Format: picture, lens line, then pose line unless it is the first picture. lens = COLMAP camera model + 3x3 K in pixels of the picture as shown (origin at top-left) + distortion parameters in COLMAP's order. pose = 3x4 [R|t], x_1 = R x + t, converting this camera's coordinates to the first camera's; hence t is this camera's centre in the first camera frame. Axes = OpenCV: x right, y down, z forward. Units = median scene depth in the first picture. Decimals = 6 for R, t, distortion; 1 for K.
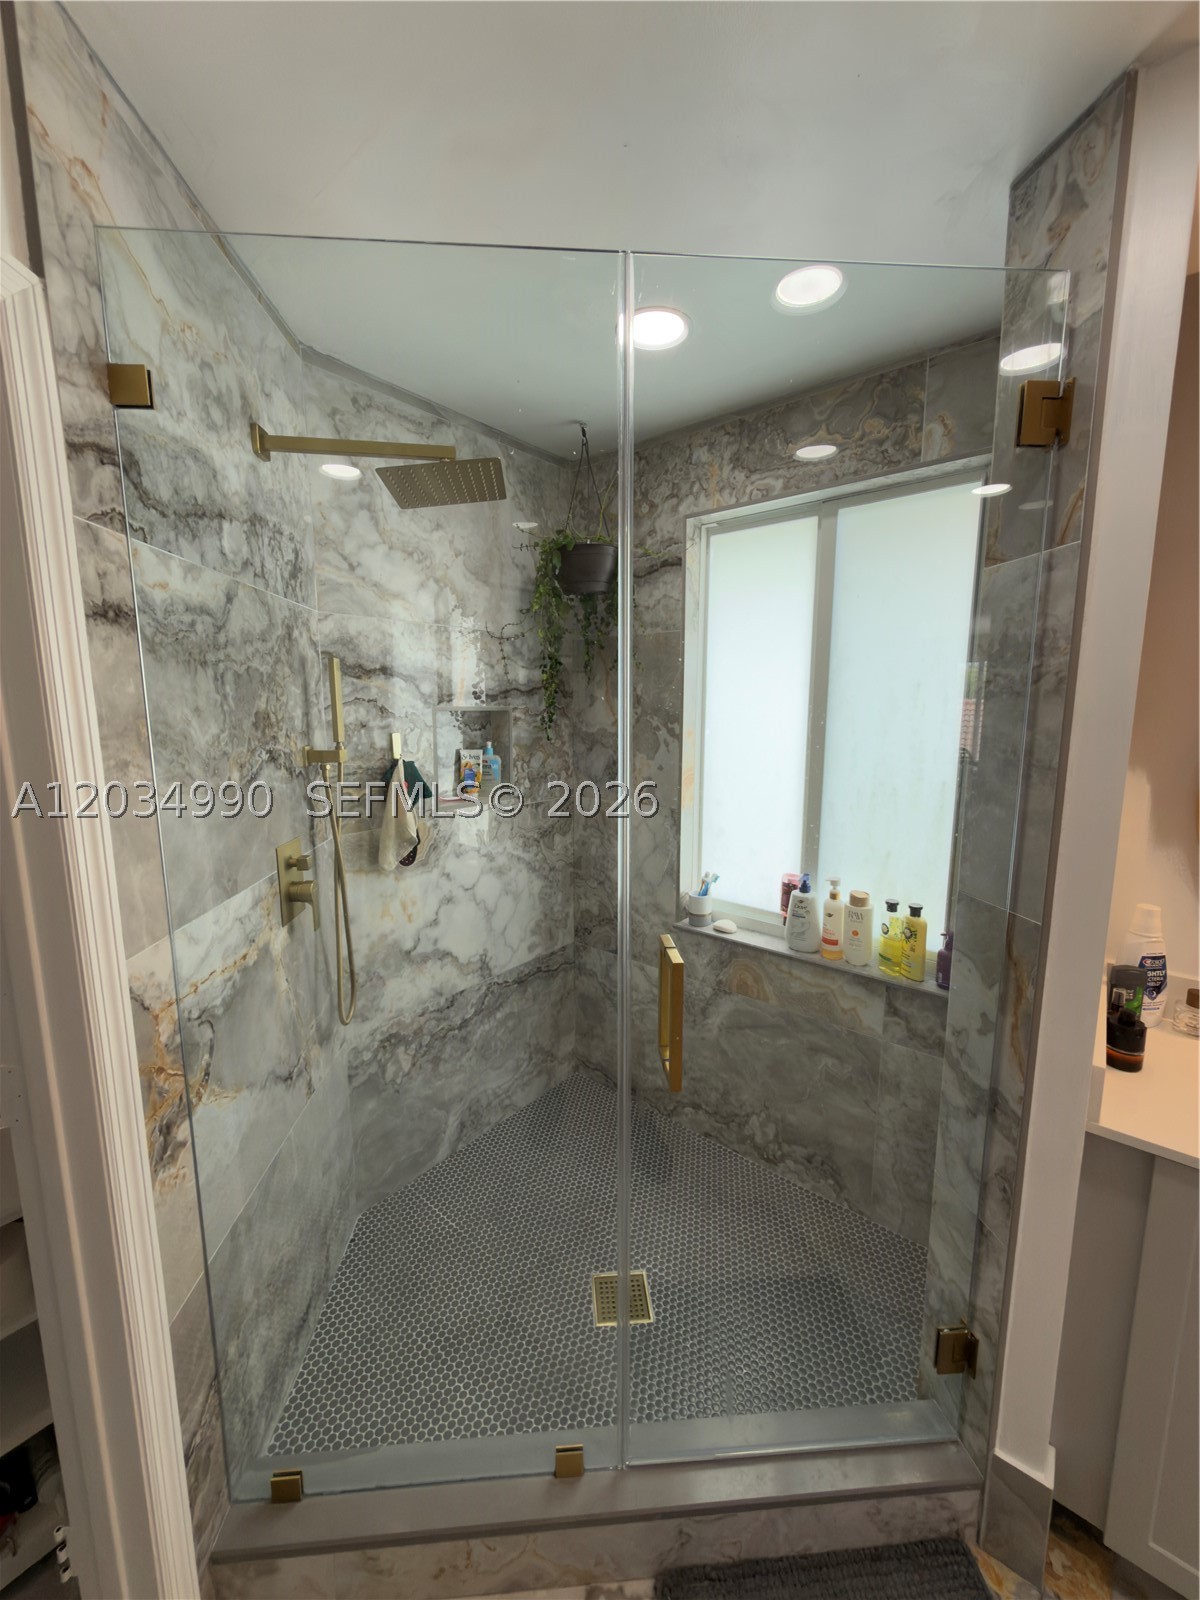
lens RADIAL K [[636.3, 0, 604.5], [0, 636.3, 790.6], [0, 0, 1]] dist [-0.002131, 0.000788]
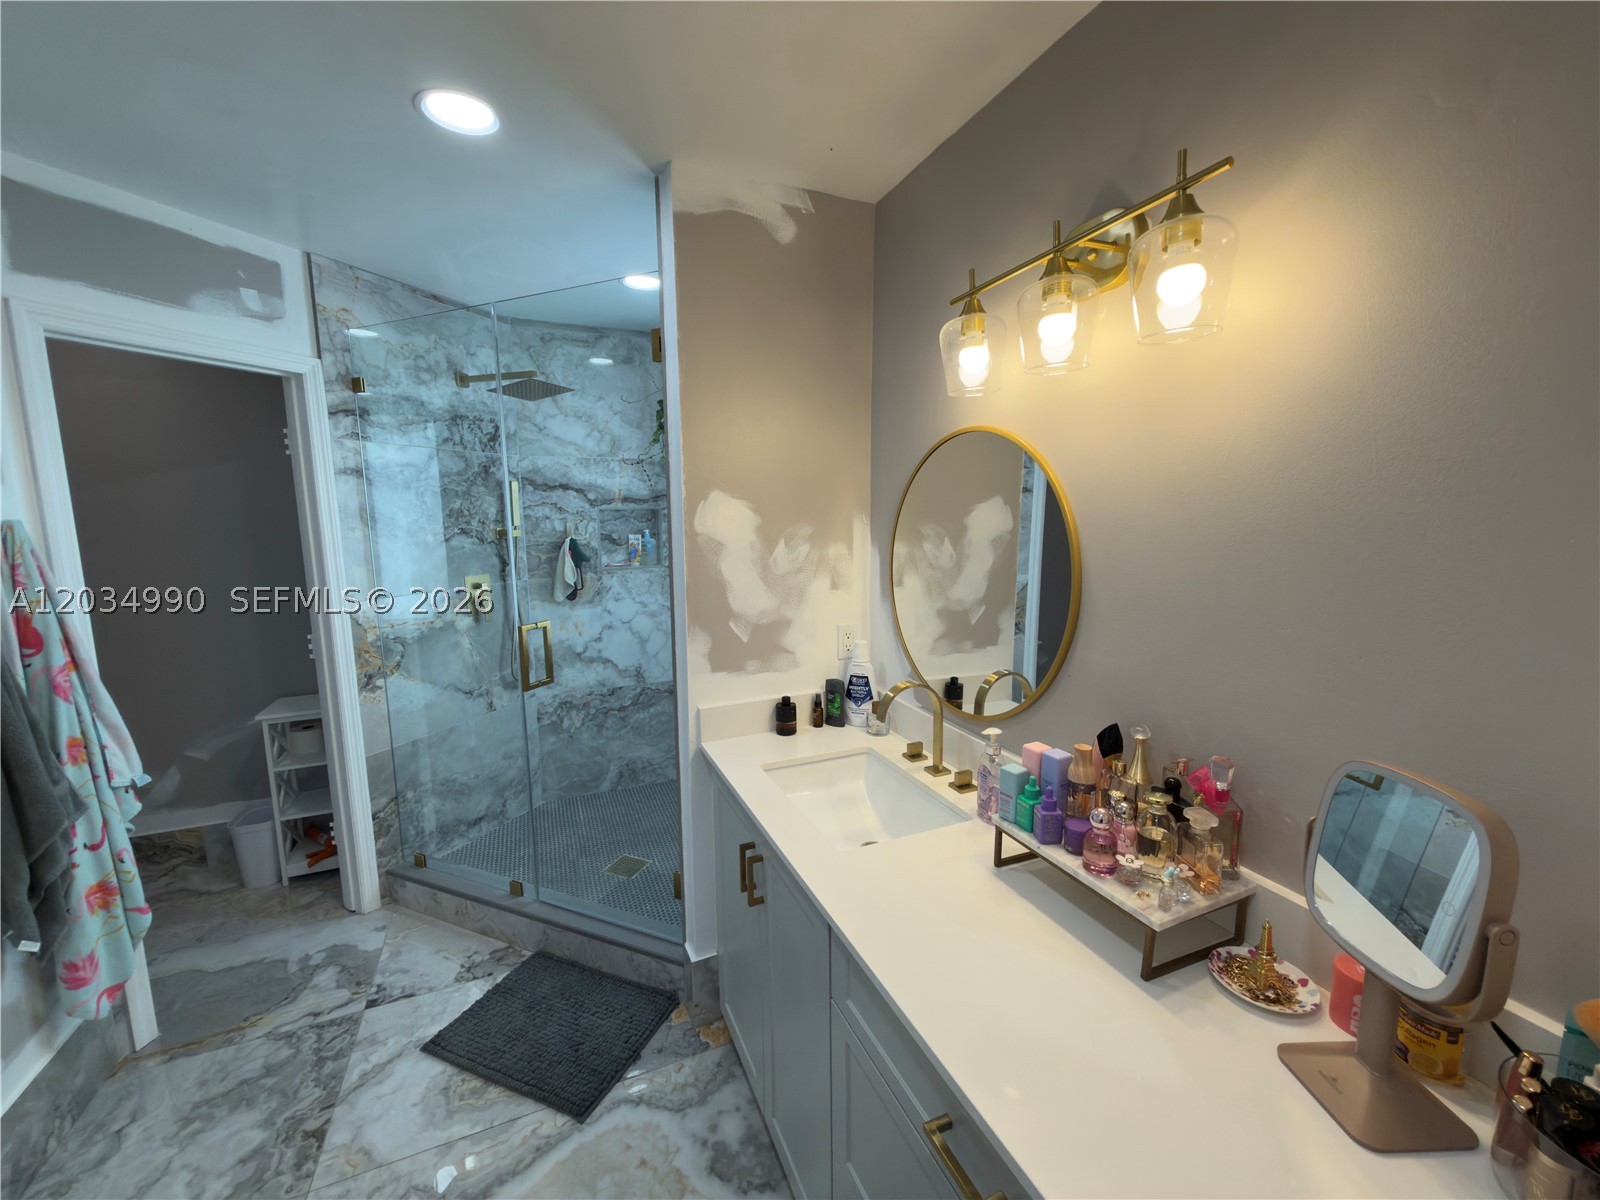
lens RADIAL K [[636.3, 0, 804.5], [0, 636.3, 589.9], [0, 0, 1]] dist [-0.002131, 0.000788]
pose [[0.891068, 0.046930, -0.451438, 1.008100], [-0.051172, 0.998686, 0.002814, 0.052855], [0.450977, 0.020594, 0.892298, -0.237242]]
